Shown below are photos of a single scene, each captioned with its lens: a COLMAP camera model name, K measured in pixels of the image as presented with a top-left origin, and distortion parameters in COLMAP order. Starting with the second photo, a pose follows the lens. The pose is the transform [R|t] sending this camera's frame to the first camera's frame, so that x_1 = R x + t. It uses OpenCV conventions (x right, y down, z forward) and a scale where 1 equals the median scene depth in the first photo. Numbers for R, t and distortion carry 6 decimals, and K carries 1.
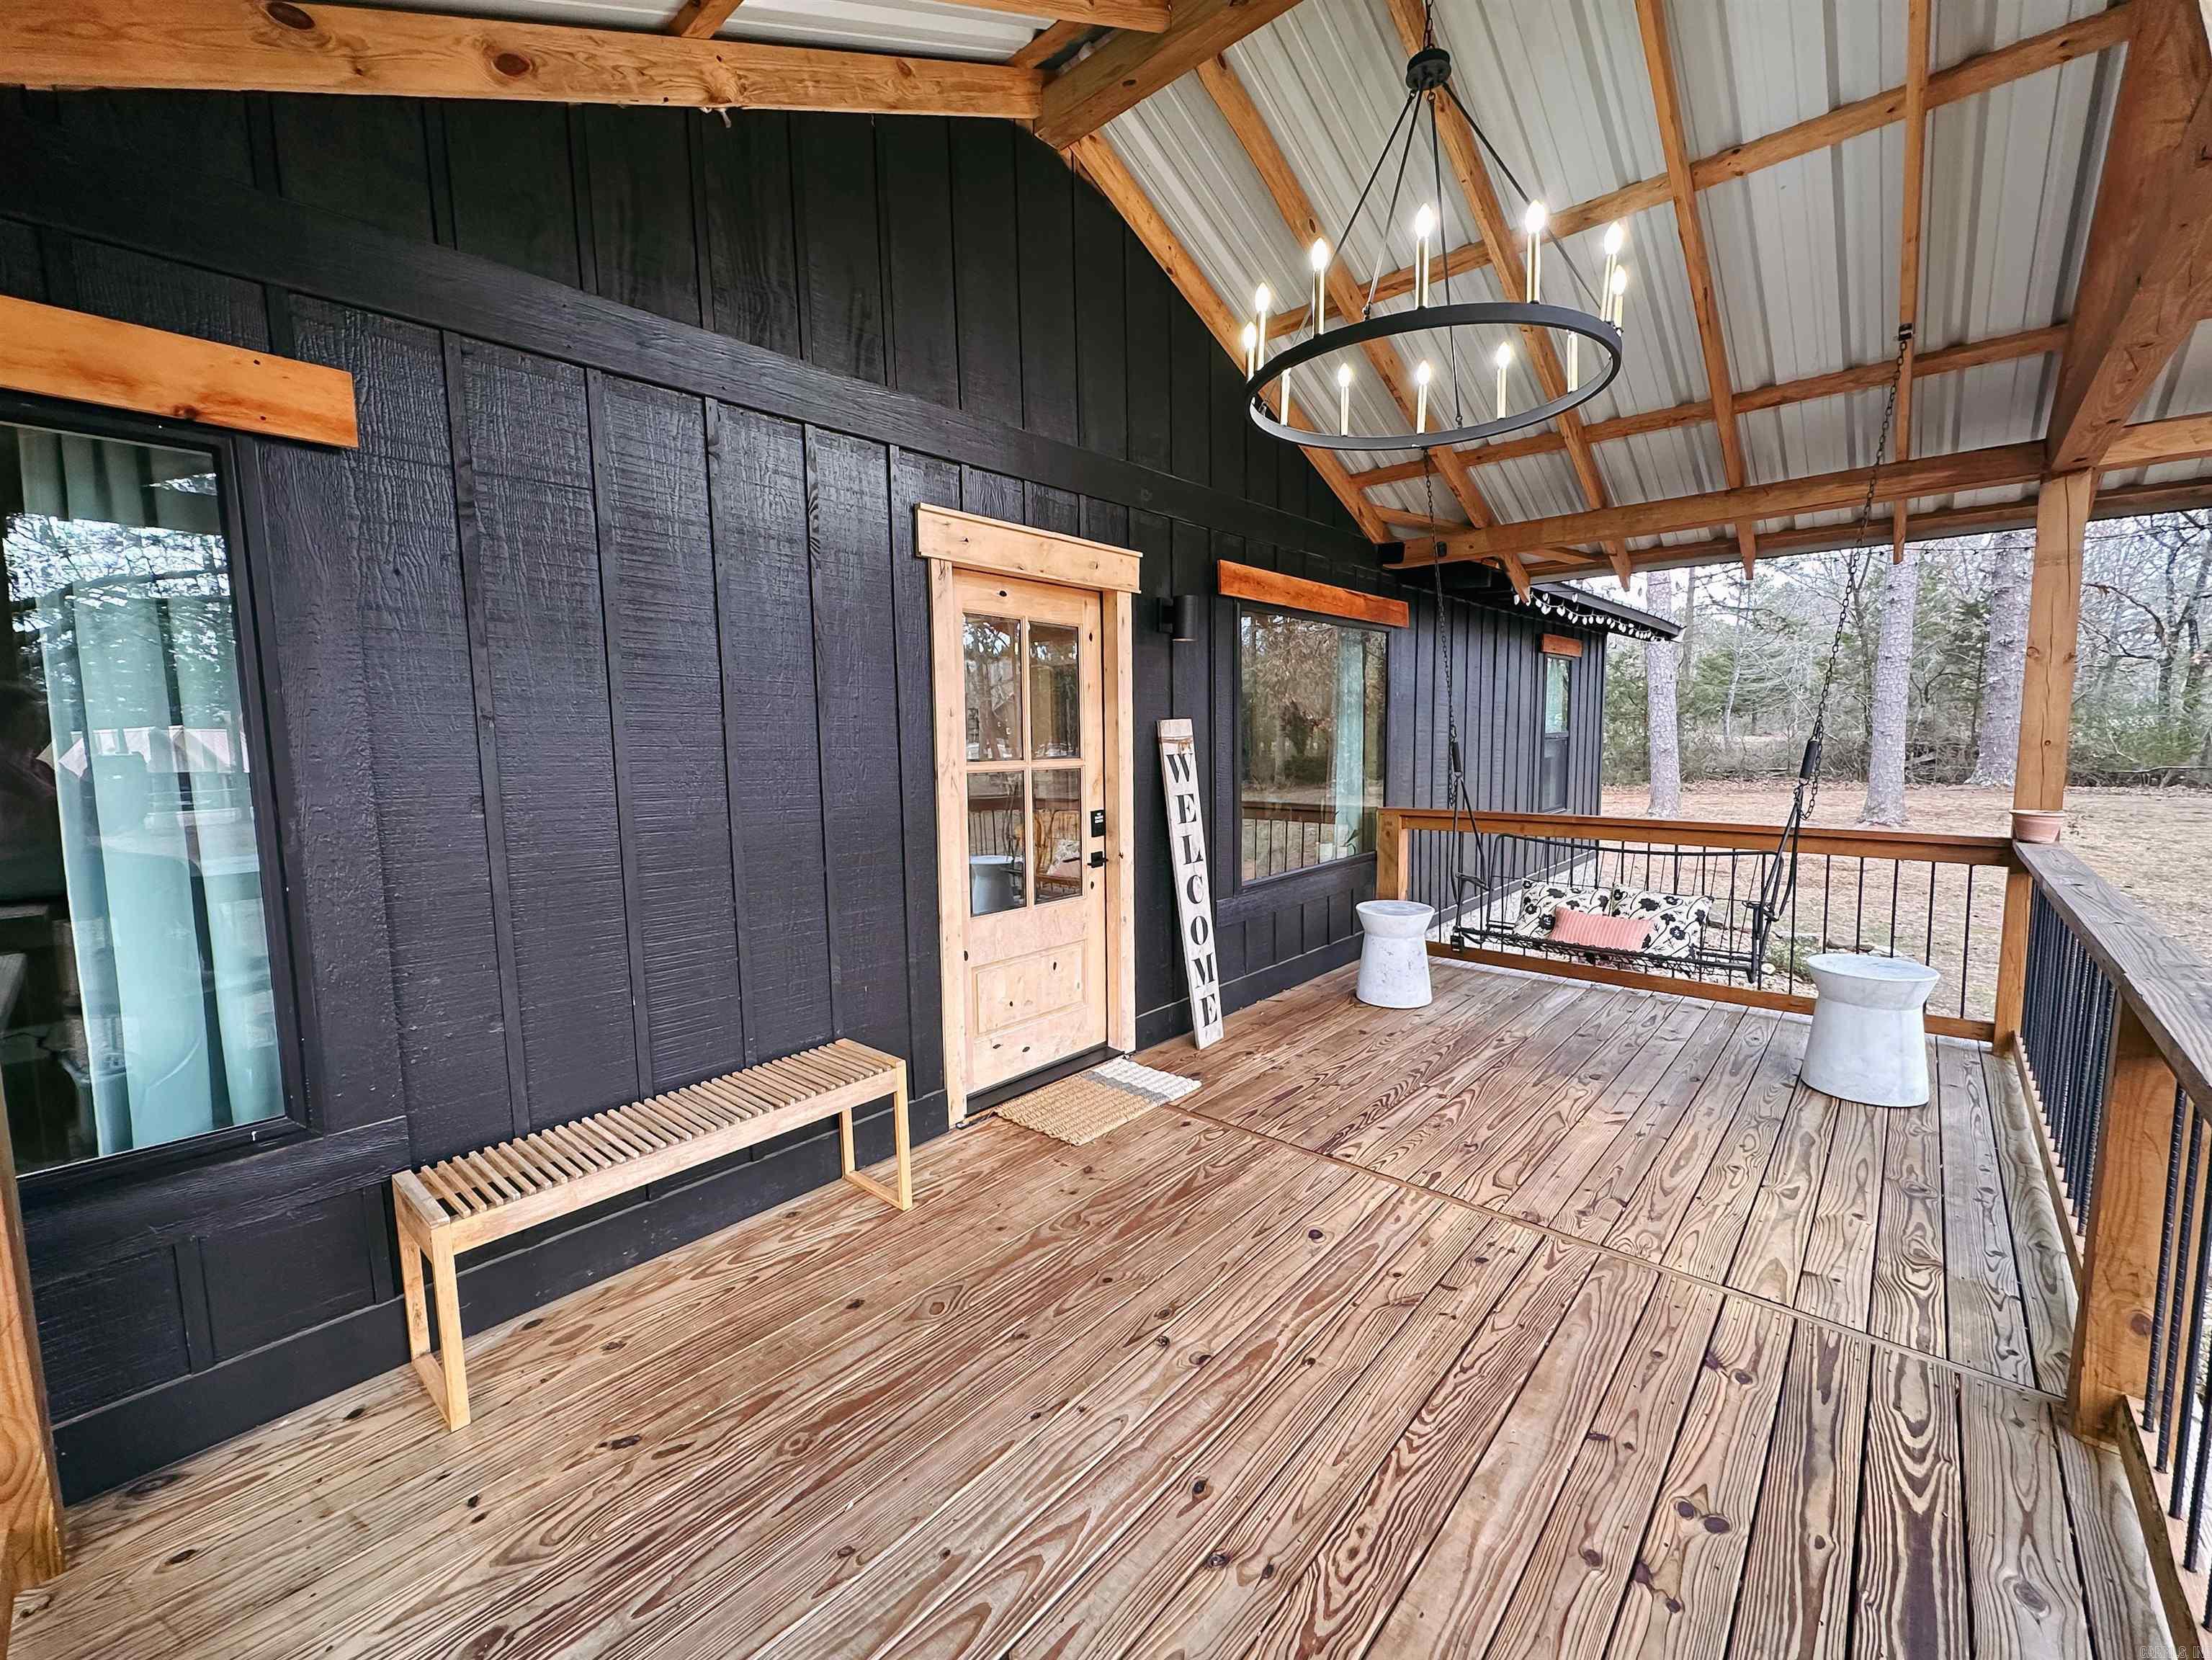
lens RADIAL K [[912.5, 0, 1101.6], [0, 912.5, 834.1], [0, 0, 1]] dist [-0.002511, -0.000312]
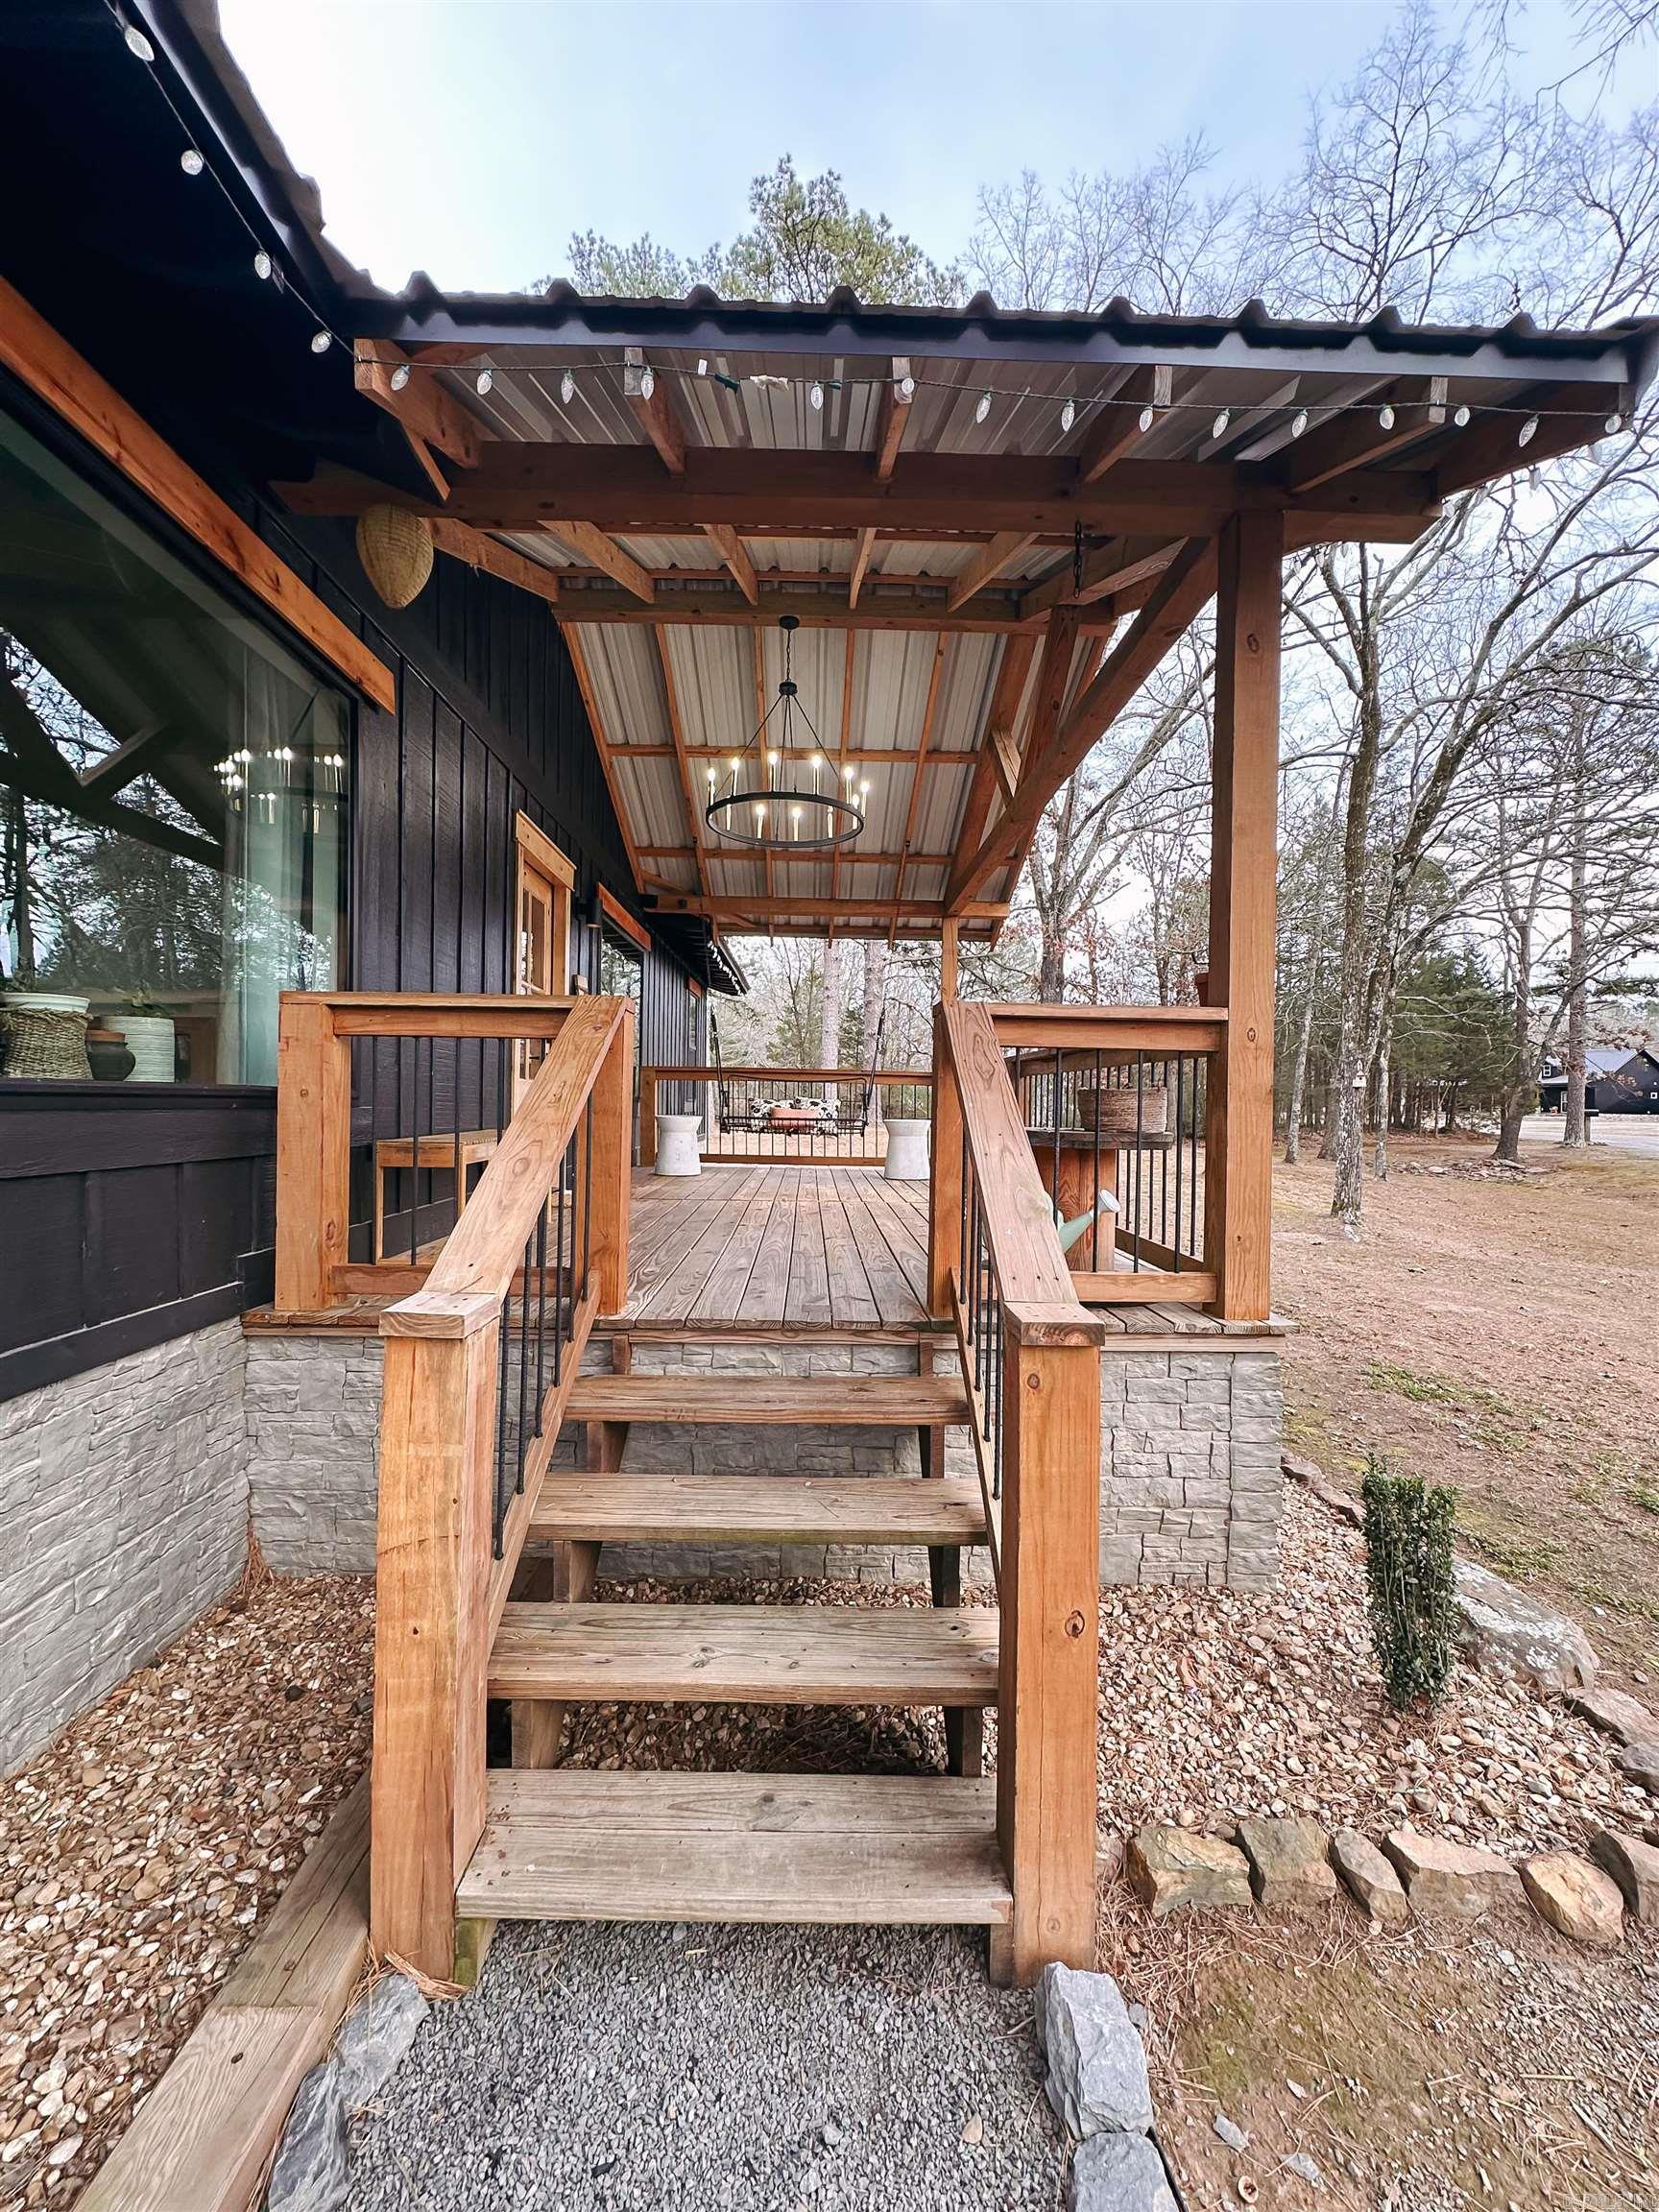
lens RADIAL K [[883.1, 0, 831.8], [0, 883.1, 1108.2], [0, 0, 1]] dist [-0.001967, -0.000130]
pose [[0.729805, 0.024391, 0.683220, -0.657798], [0.045176, 0.995459, -0.083794, 0.253613], [-0.682161, 0.092018, 0.725389, -0.371775]]
